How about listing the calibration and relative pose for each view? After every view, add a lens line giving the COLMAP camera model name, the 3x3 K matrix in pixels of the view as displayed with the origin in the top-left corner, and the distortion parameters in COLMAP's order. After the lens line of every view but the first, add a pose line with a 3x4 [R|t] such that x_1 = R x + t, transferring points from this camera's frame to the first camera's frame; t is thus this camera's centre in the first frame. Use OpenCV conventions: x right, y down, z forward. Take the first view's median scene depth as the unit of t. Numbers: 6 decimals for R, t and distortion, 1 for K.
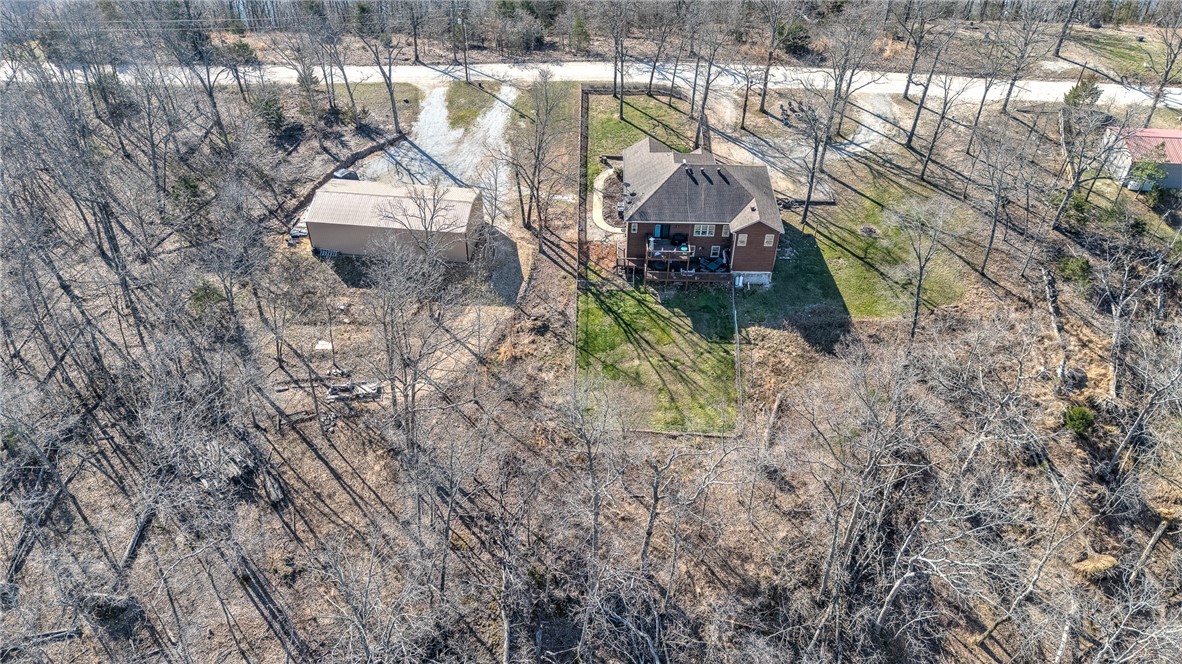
lens RADIAL K [[857.9, 0, 588.4], [0, 857.9, 334.3], [0, 0, 1]] dist [0.051489, -0.062220]
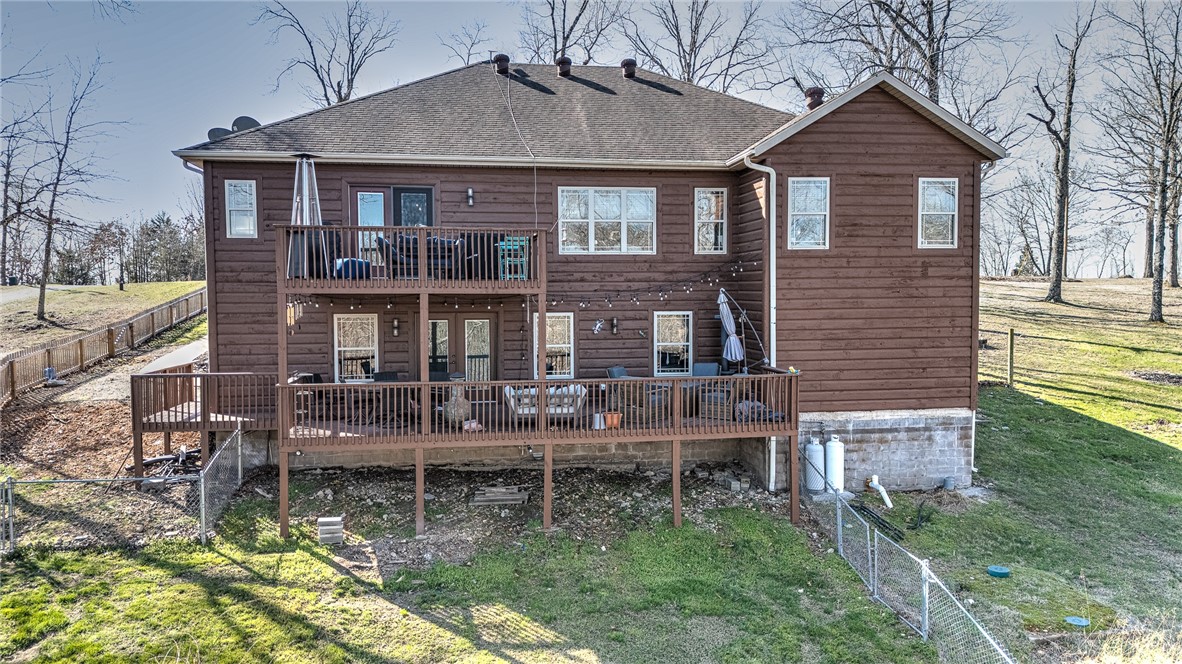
lens RADIAL K [[857.9, 0, 588.4], [0, 857.9, 334.3], [0, 0, 1]] dist [0.051489, -0.062220]
pose [[0.982347, -0.016850, 0.186310, 0.092165], [0.124948, 0.800306, -0.586429, 0.018159], [-0.139224, 0.599355, 0.788283, 0.855339]]
